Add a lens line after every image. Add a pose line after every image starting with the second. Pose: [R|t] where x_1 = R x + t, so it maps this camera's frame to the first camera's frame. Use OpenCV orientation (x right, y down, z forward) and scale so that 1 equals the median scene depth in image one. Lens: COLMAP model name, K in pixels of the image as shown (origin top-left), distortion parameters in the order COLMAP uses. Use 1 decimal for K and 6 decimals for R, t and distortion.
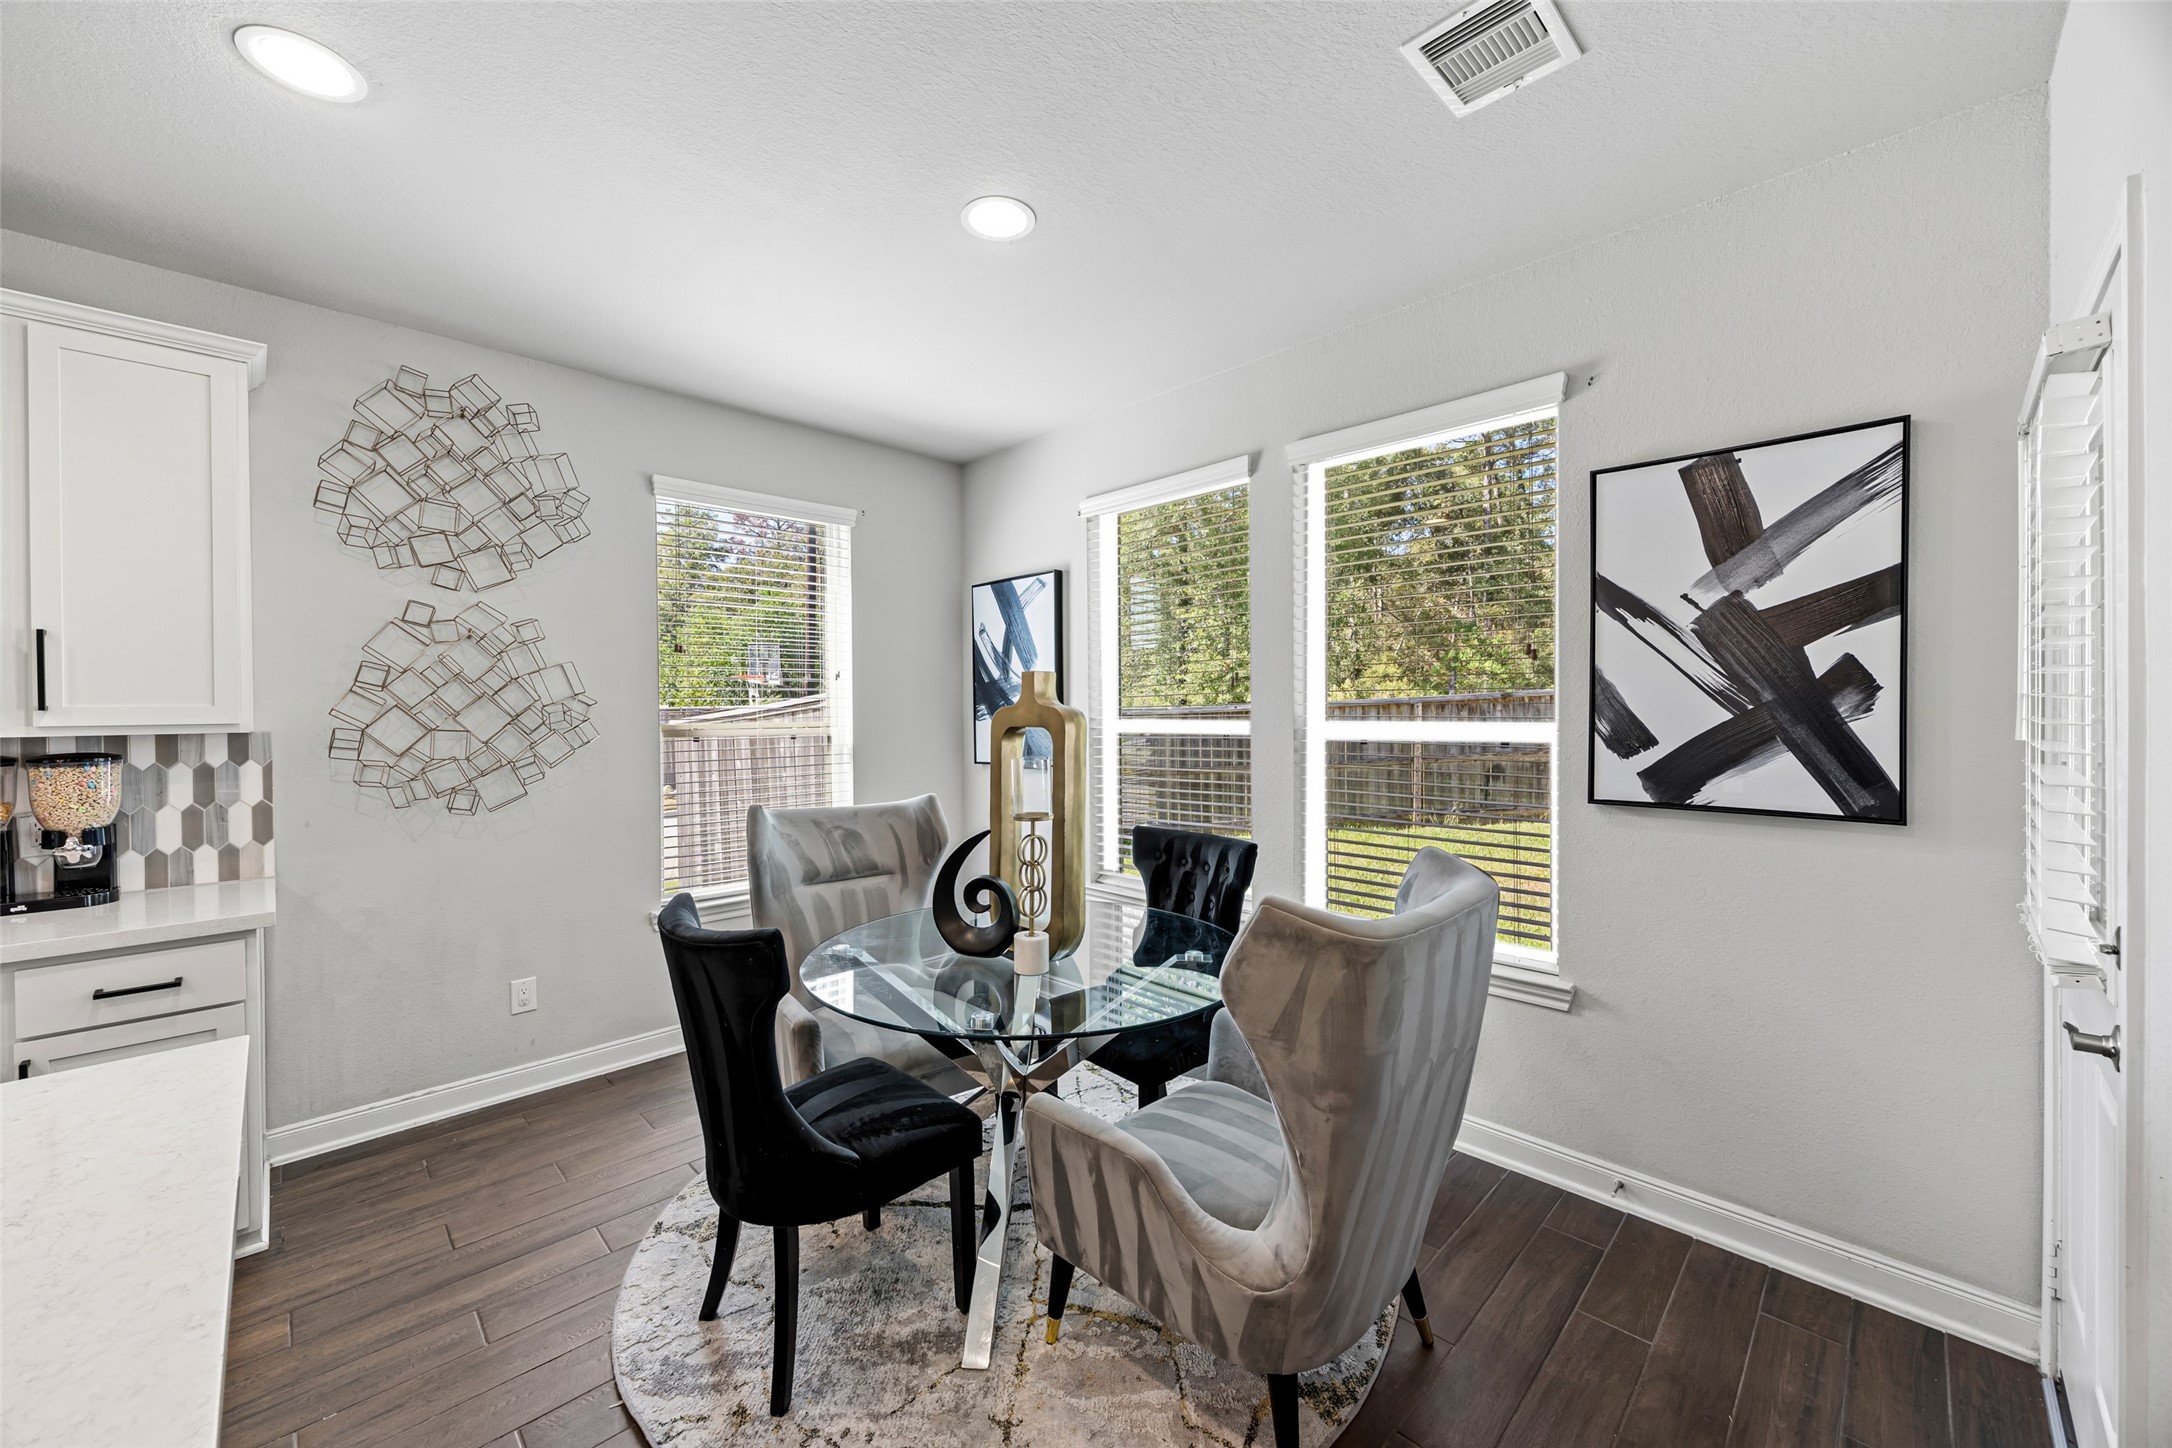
lens RADIAL K [[829.4, 0, 1075.9], [0, 829.4, 715.9], [0, 0, 1]] dist [-0.004901, 0.000452]
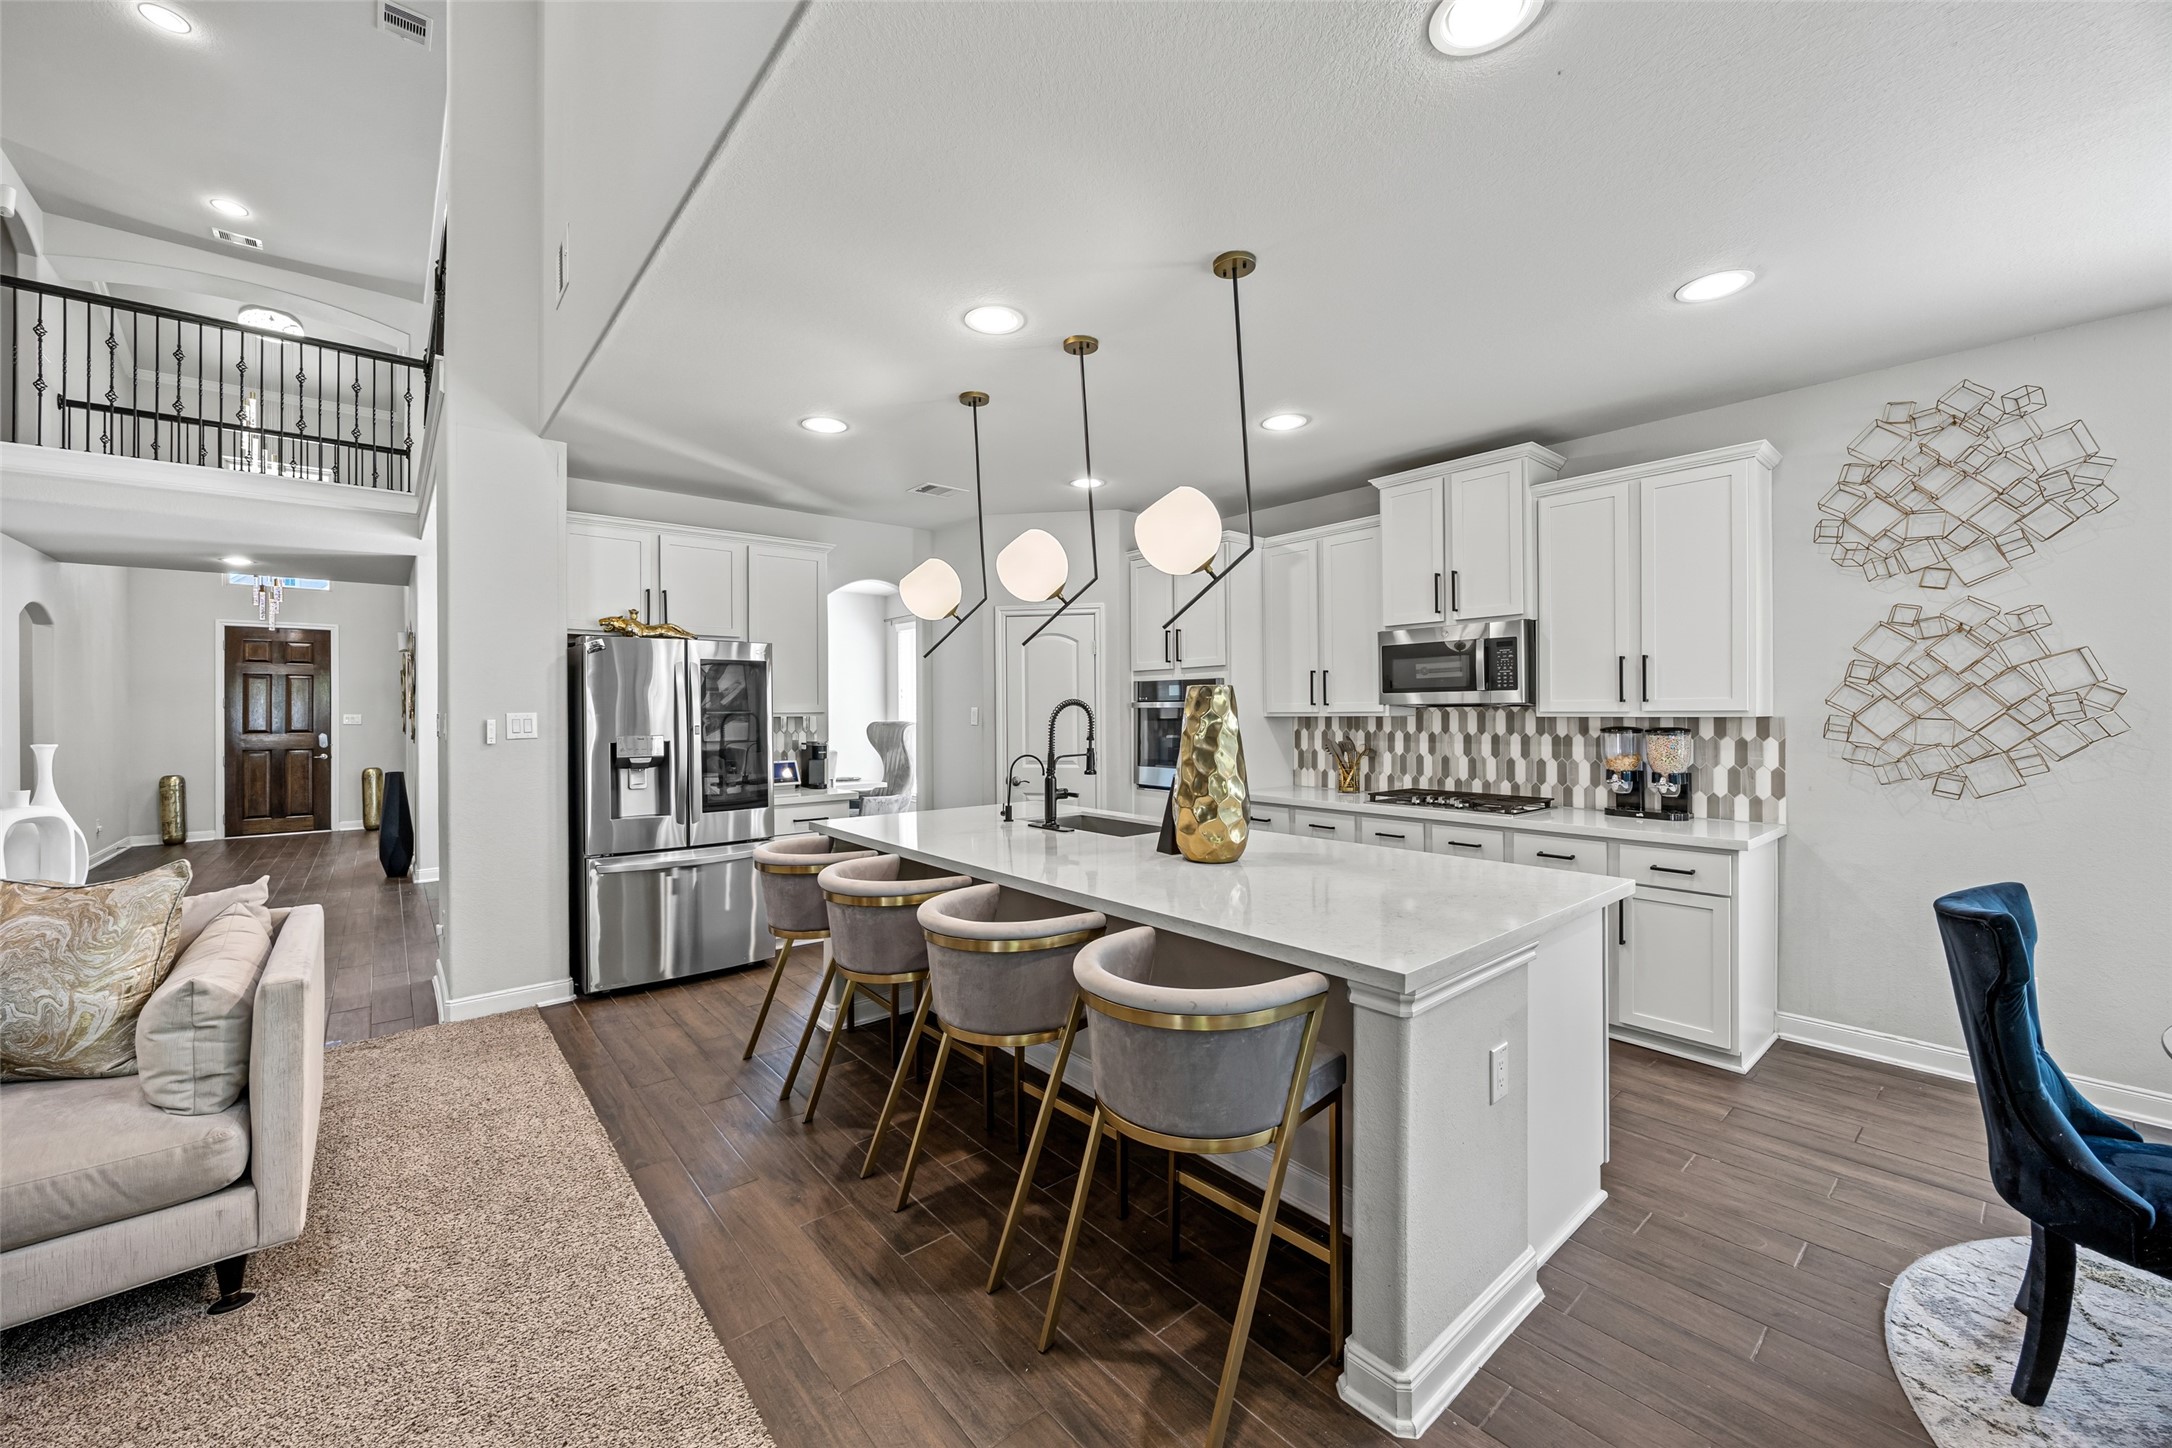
lens RADIAL K [[829.4, 0, 1076.8], [0, 829.4, 713.3], [0, 0, 1]] dist [-0.004901, 0.000452]
pose [[-0.079816, 0.012814, -0.996727, 0.483890], [-0.000065, 0.999917, 0.012860, -0.003954], [0.996810, 0.001092, -0.079809, -0.046203]]
